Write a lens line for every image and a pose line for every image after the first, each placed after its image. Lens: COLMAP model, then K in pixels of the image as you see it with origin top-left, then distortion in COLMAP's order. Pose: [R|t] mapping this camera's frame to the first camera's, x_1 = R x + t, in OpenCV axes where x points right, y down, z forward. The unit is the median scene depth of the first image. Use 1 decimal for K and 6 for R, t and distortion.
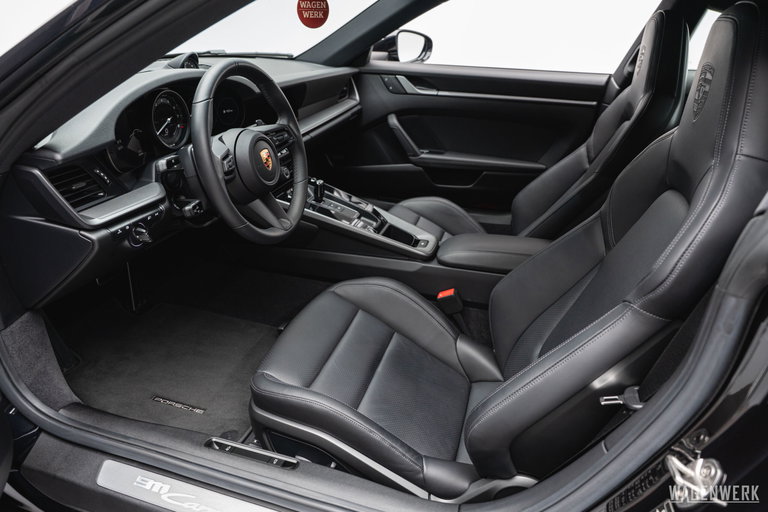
lens RADIAL K [[522.0, 0, 389.5], [0, 522.0, 260.1], [0, 0, 1]] dist [-0.040111, 0.014848]
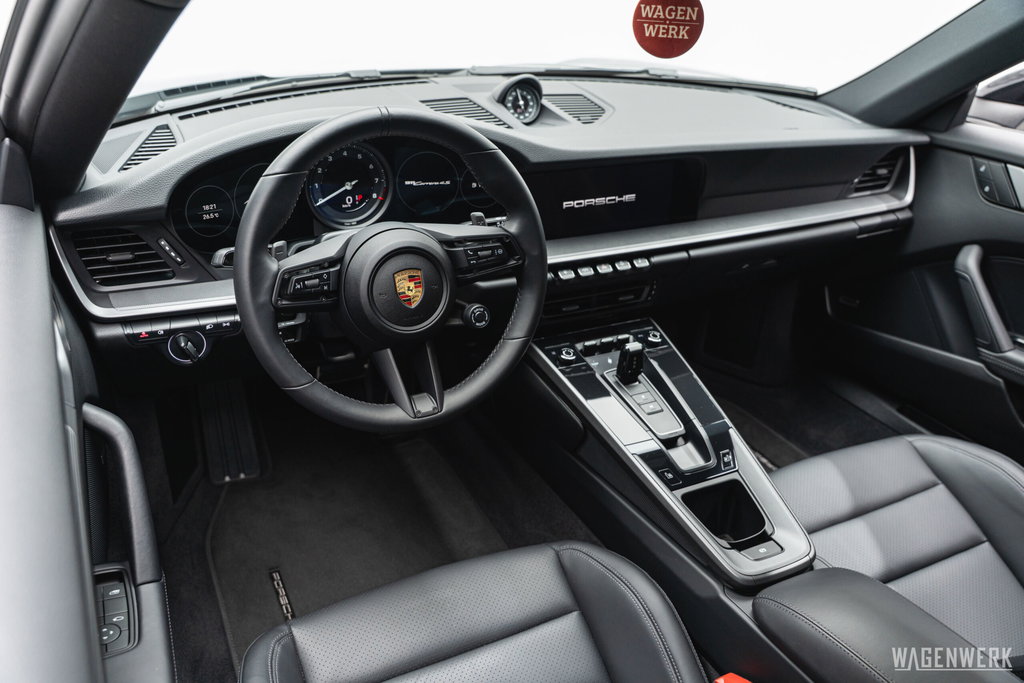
lens RADIAL K [[828.4, 0, 515.6], [0, 828.4, 341.0], [0, 0, 1]] dist [0.005230, 0.000524]
pose [[0.678403, 0.313213, -0.664581, 0.419220], [-0.335800, 0.936748, 0.098700, -0.248589], [0.653459, 0.156208, 0.740669, 0.396326]]
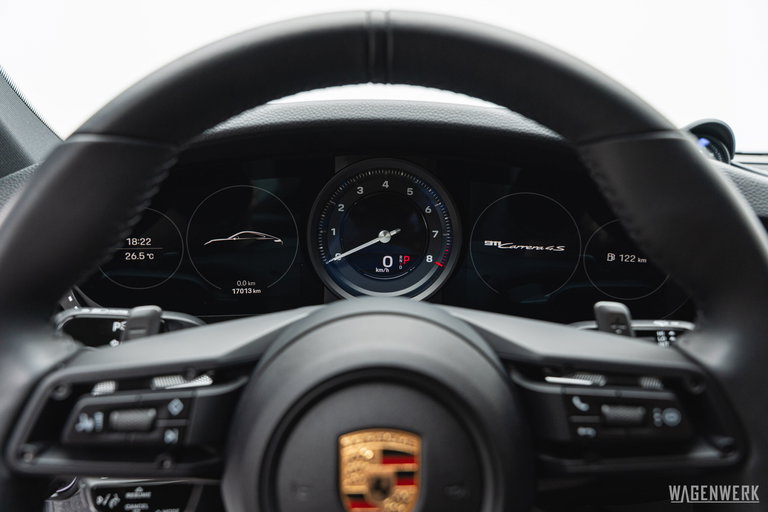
lens RADIAL K [[525.4, 0, 384.4], [0, 525.4, 248.5], [0, 0, 1]] dist [-0.013045, -0.005199]
pose [[0.265903, 0.162191, -0.950258, -0.057992], [-0.433766, 0.900446, 0.032311, -0.261654], [0.860896, 0.403598, 0.309784, 0.843133]]
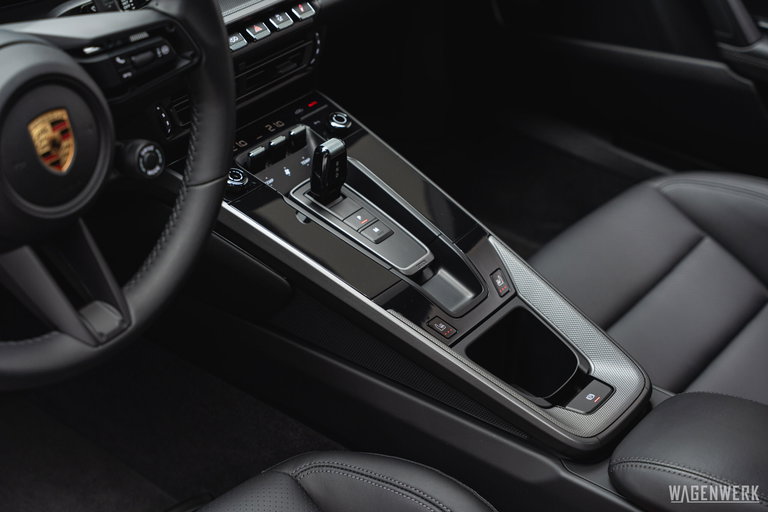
lens RADIAL K [[1371.0, 0, 380.8], [0, 1371.0, 249.7], [0, 0, 1]] dist [0.078096, 0.000000]
pose [[0.930124, 0.215627, -0.297279, 0.220819], [-0.182991, 0.973953, 0.133901, -0.264294], [0.318409, -0.070145, 0.945355, 0.209674]]
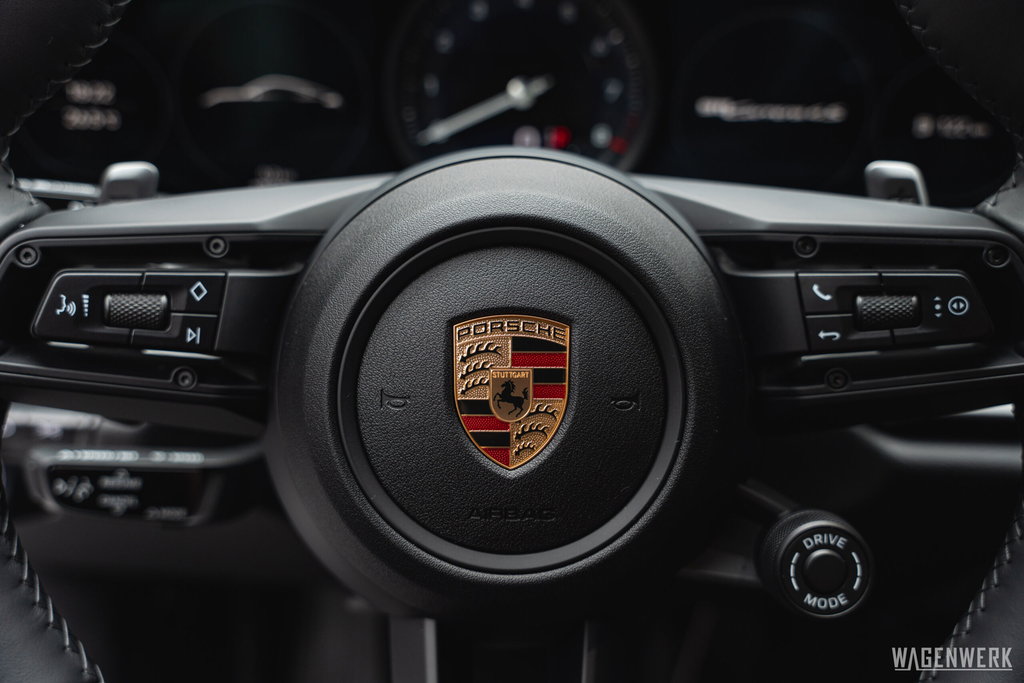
lens RADIAL K [[1099.7, 0, 505.9], [0, 1099.7, 347.5], [0, 0, 1]] dist [0.009379, 0.000000]
pose [[0.250589, 0.263006, -0.931683, 0.019144], [-0.438313, 0.888921, 0.133044, -0.223795], [0.863184, 0.375030, 0.338033, 0.839521]]
